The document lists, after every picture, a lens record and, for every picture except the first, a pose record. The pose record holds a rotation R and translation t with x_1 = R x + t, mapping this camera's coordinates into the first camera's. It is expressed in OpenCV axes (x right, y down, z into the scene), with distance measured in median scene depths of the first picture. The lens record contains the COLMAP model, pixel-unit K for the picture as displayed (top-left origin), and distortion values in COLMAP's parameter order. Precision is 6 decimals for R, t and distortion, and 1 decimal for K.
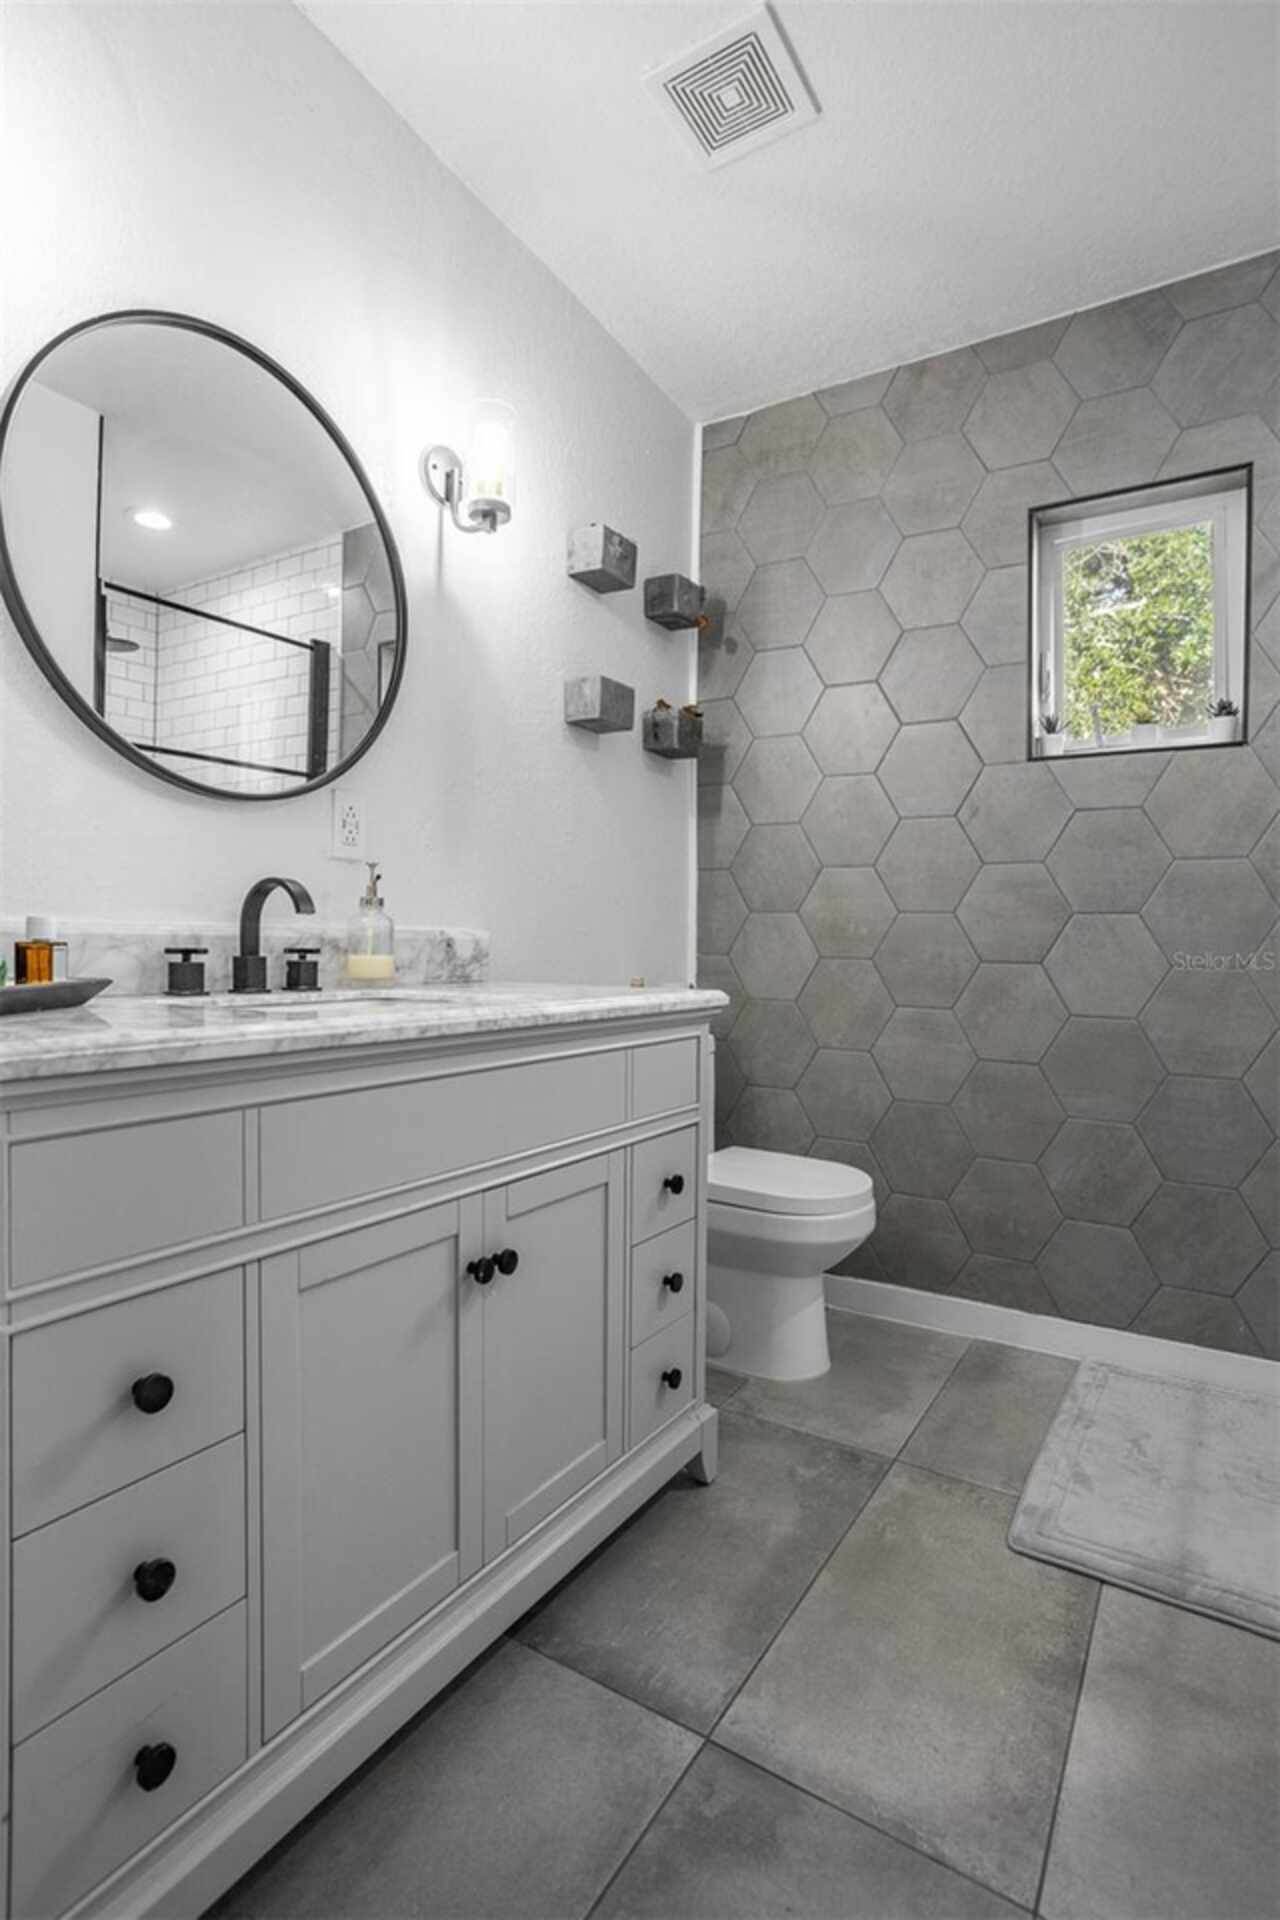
lens RADIAL K [[981.1, 0, 639.4], [0, 981.1, 940.5], [0, 0, 1]] dist [-0.056597, 0.039851]
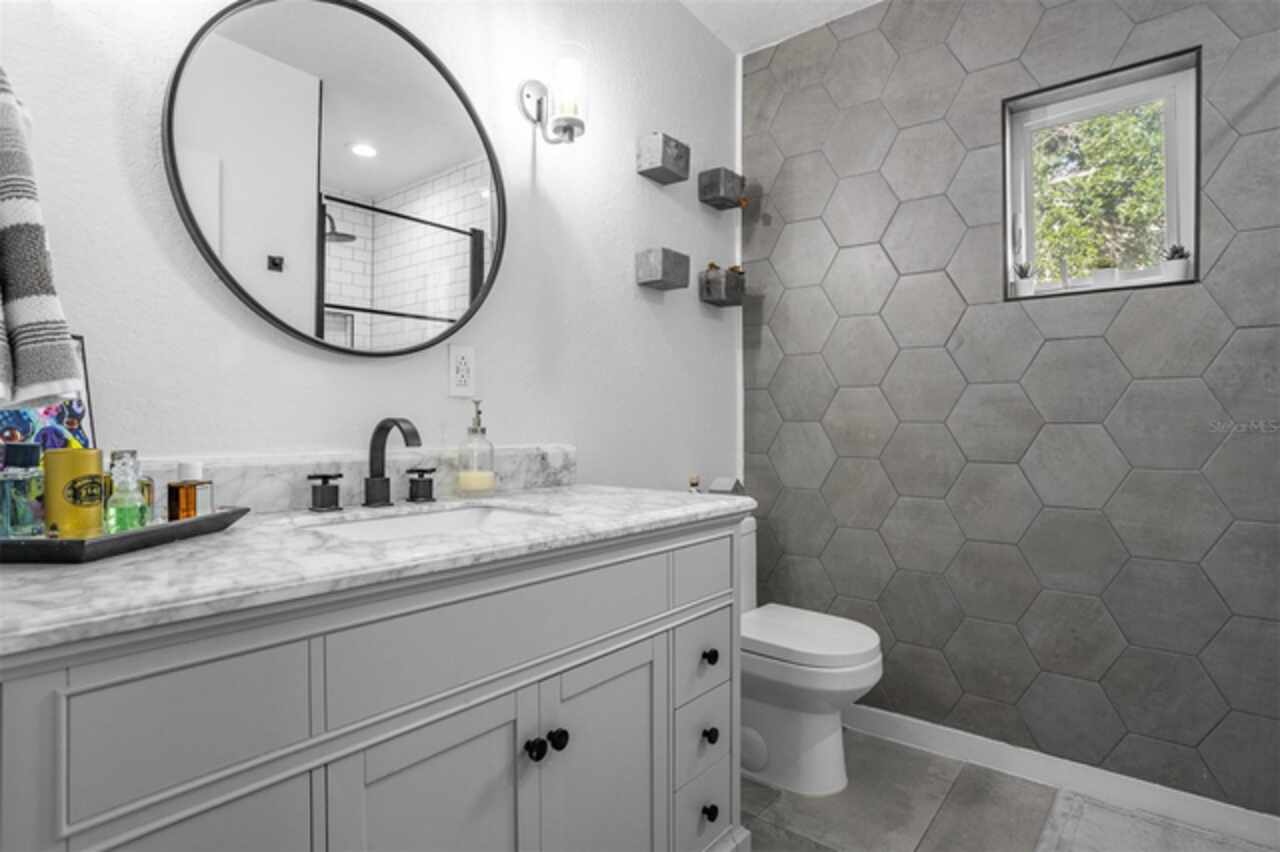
lens RADIAL K [[673.7, 0, 640.3], [0, 673.7, 418.5], [0, 0, 1]] dist [-0.058900, 0.038791]
pose [[0.992638, -0.012220, -0.120498, 0.037467], [0.011276, 0.999900, -0.008515, -0.033557], [0.120590, 0.007094, 0.992677, 0.101778]]
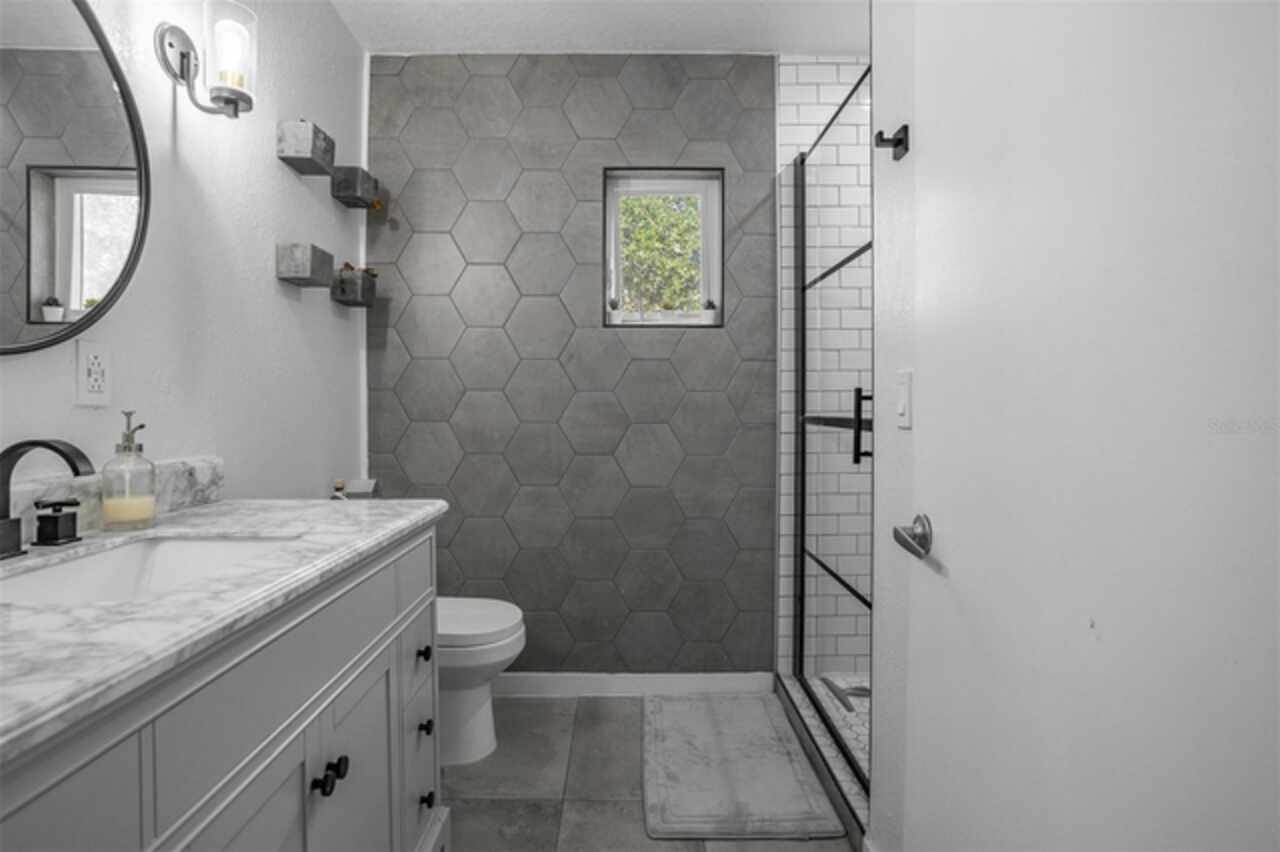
lens RADIAL K [[650.8, 0, 635.3], [0, 650.8, 411.6], [0, 0, 1]] dist [-0.055526, 0.033536]
pose [[0.842943, -0.014554, 0.537806, -0.134051], [0.011372, 0.999893, 0.009235, -0.058645], [-0.537883, -0.001669, 0.843018, 0.083166]]
